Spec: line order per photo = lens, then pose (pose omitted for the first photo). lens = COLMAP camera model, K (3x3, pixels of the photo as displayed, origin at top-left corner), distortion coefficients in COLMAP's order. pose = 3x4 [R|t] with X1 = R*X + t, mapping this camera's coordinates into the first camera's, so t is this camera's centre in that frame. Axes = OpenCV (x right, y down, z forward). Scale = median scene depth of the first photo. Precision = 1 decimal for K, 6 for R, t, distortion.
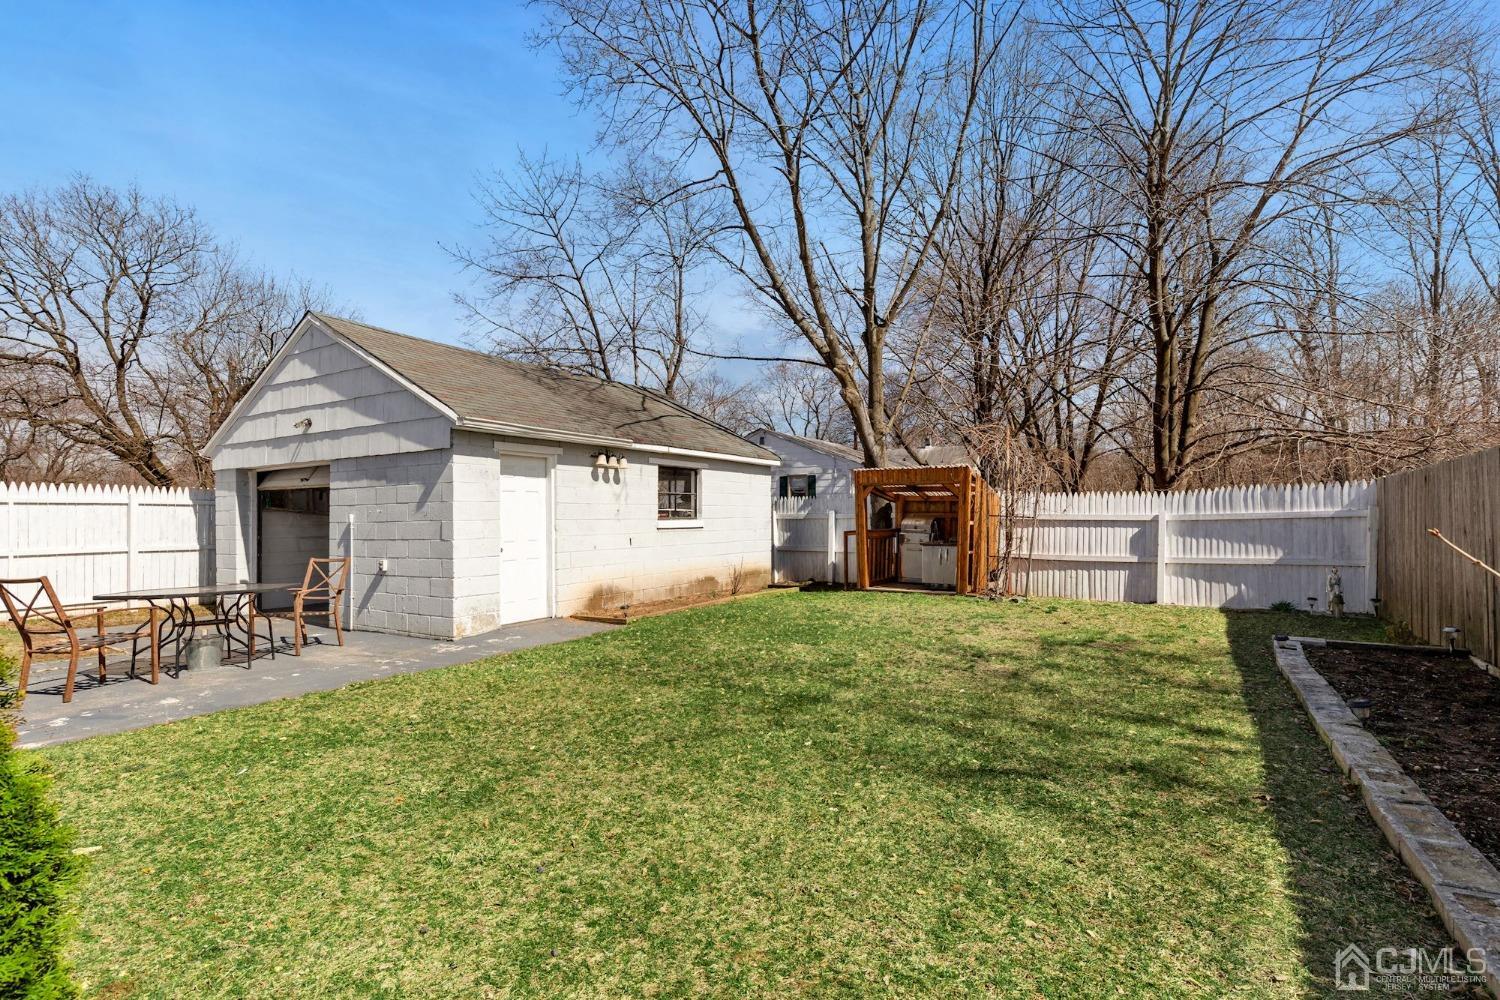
lens RADIAL K [[746.8, 0, 750.0], [0, 746.8, 500.0], [0, 0, 1]] dist [0.011822, -0.000143]
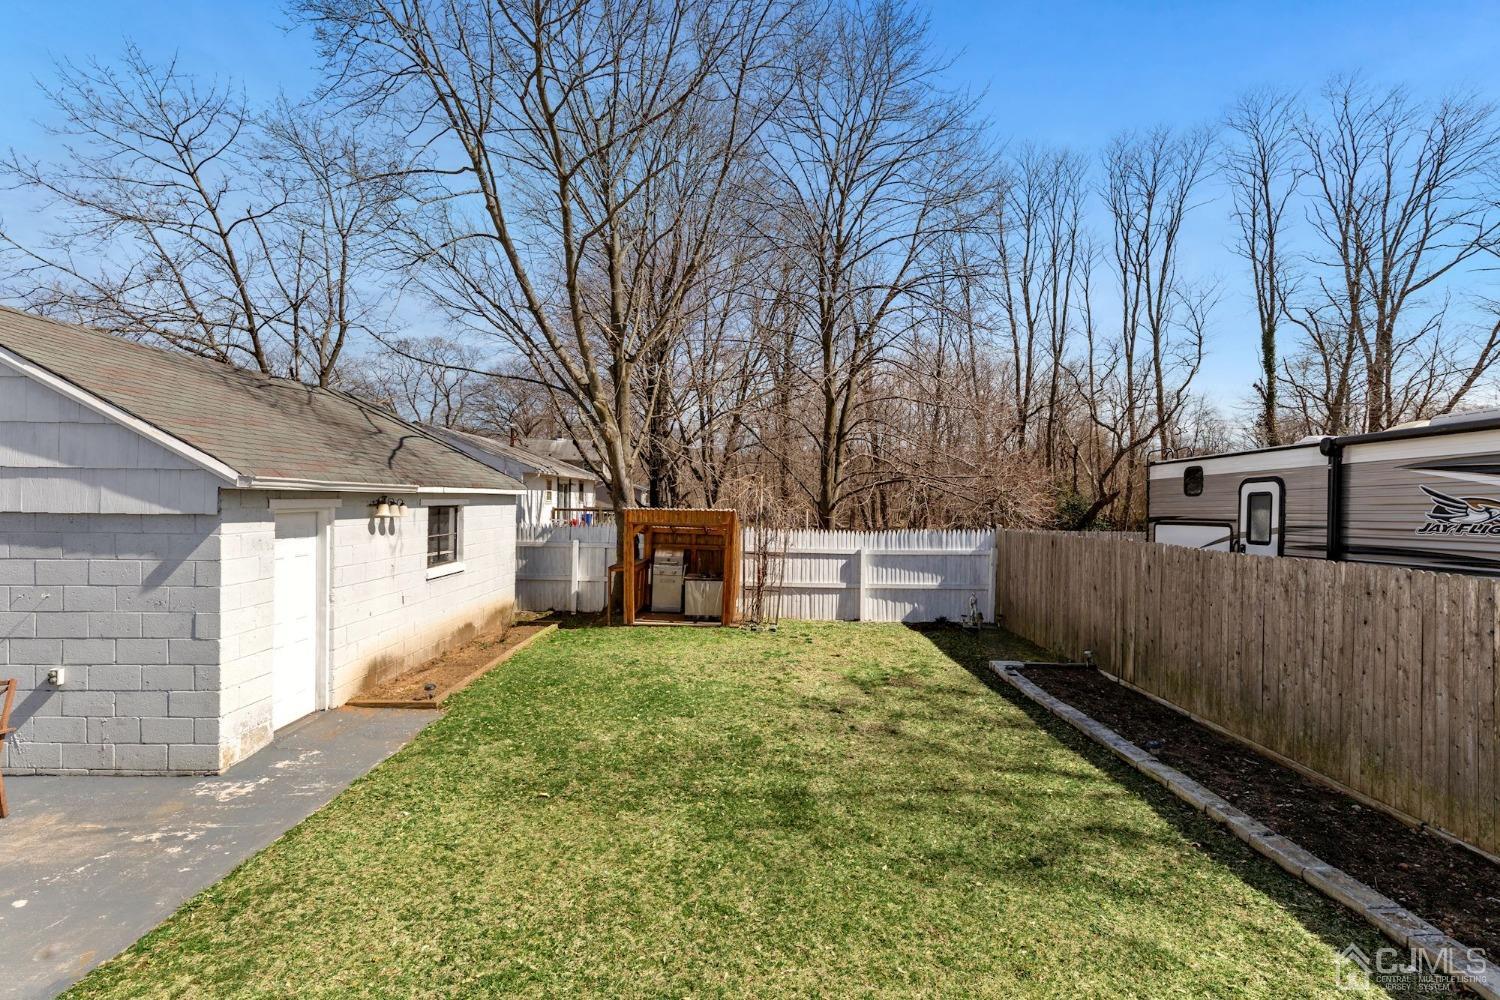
lens RADIAL K [[702.7, 0, 768.0], [0, 702.7, 497.0], [0, 0, 1]] dist [-0.000079, 0.000173]
pose [[0.833456, 0.017779, 0.552300, -0.263281], [-0.034608, 0.999200, 0.020060, -0.094539], [-0.551501, -0.035833, 0.833404, 0.102688]]
